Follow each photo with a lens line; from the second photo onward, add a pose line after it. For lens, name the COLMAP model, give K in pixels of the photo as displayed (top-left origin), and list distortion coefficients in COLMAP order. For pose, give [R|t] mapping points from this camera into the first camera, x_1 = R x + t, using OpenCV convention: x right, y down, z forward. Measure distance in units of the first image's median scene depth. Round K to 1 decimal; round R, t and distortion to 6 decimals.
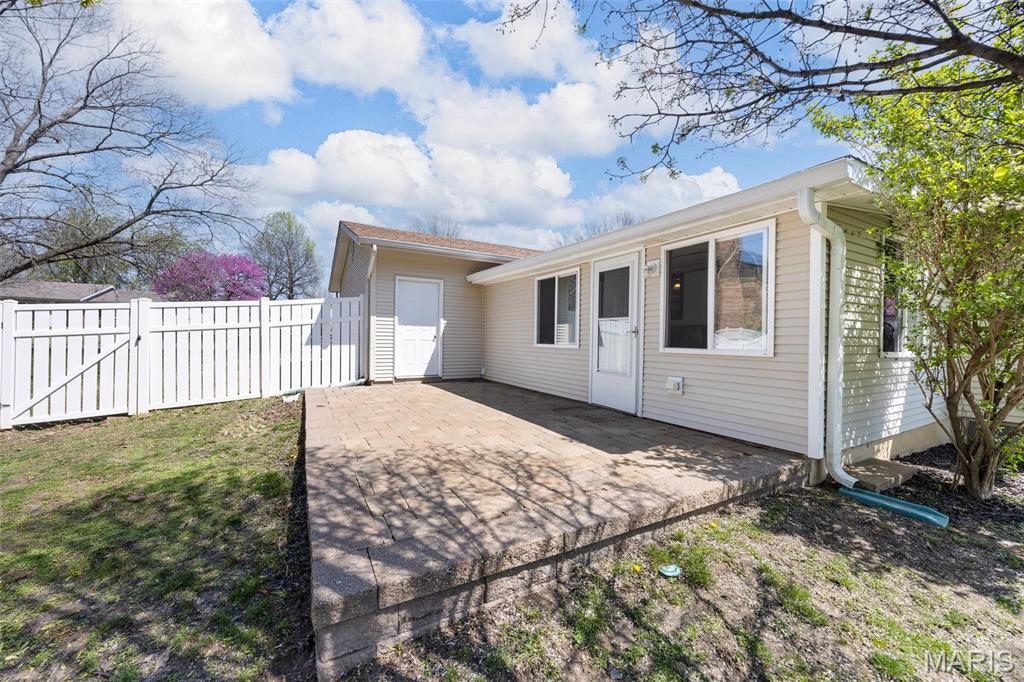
lens RADIAL K [[384.1, 0, 510.6], [0, 384.1, 337.9], [0, 0, 1]] dist [-0.000981, -0.000132]
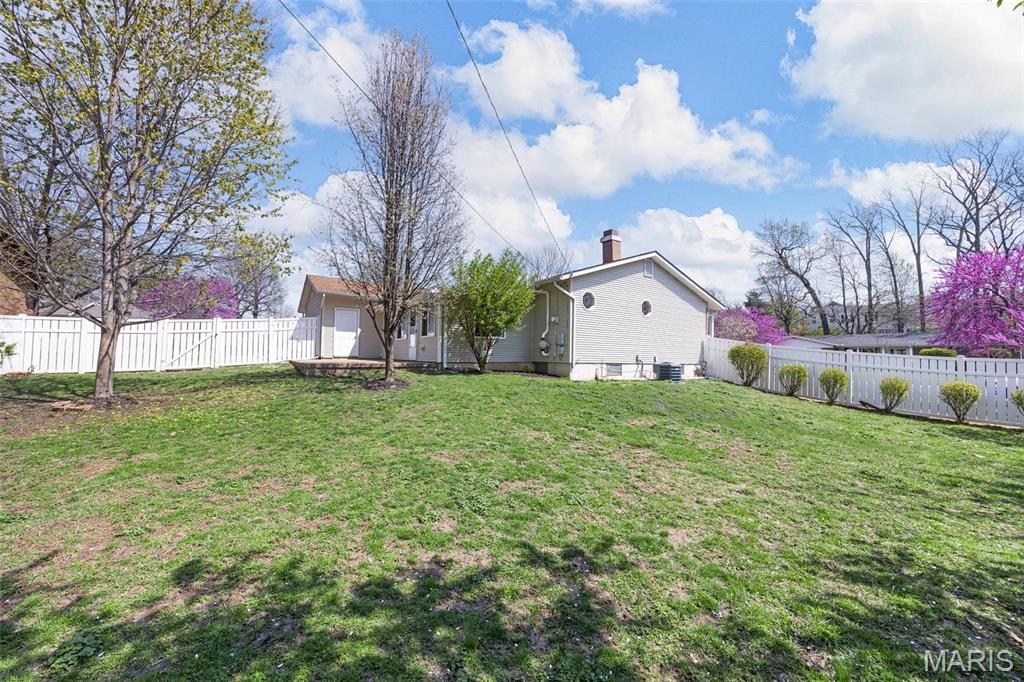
lens RADIAL K [[384.1, 0, 513.6], [0, 384.1, 342.2], [0, 0, 1]] dist [-0.000981, -0.000132]
pose [[0.996171, 0.002126, 0.087395, 0.503754], [0.000903, 0.999401, -0.034596, 0.104019], [-0.087416, 0.034543, 0.995573, -1.196179]]
